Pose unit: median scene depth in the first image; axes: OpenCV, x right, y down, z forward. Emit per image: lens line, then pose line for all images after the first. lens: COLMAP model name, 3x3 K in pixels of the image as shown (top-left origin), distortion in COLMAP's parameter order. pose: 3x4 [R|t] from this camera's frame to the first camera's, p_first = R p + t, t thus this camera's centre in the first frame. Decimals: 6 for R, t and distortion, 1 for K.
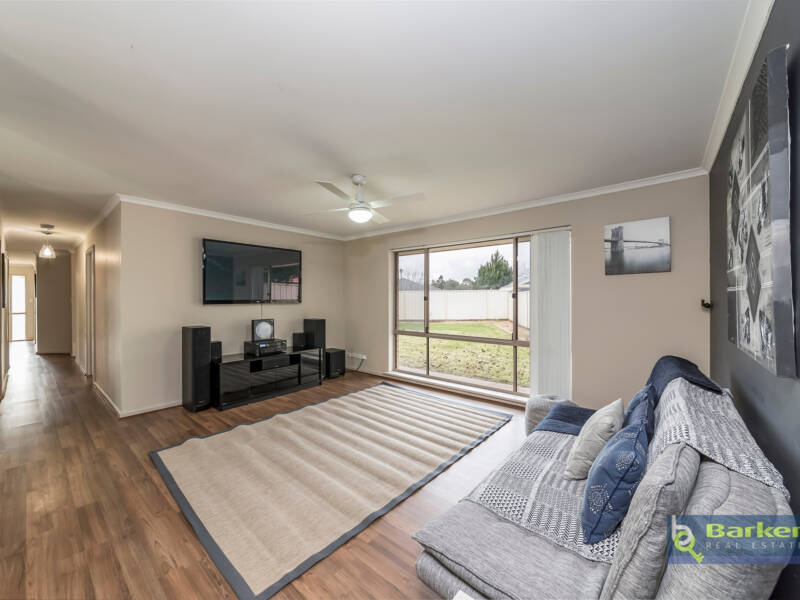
lens RADIAL K [[320.8, 0, 403.1], [0, 320.8, 295.6], [0, 0, 1]] dist [0.004600, 0.000537]
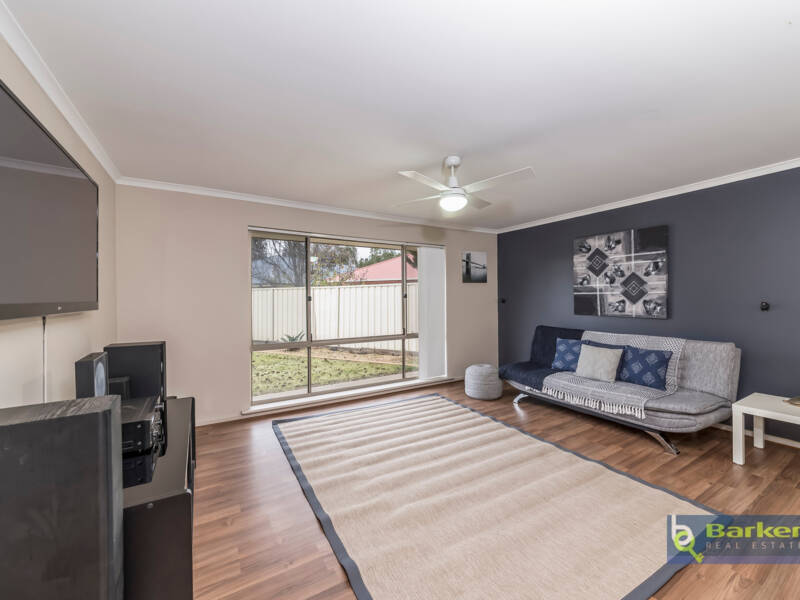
lens RADIAL K [[320.8, 0, 401.6], [0, 320.8, 299.4], [0, 0, 1]] dist [0.004600, 0.000537]
pose [[0.330825, -0.002689, 0.943688, -0.815963], [-0.000092, 0.999996, 0.002882, 0.010431], [-0.943692, -0.001041, 0.330823, 0.683759]]
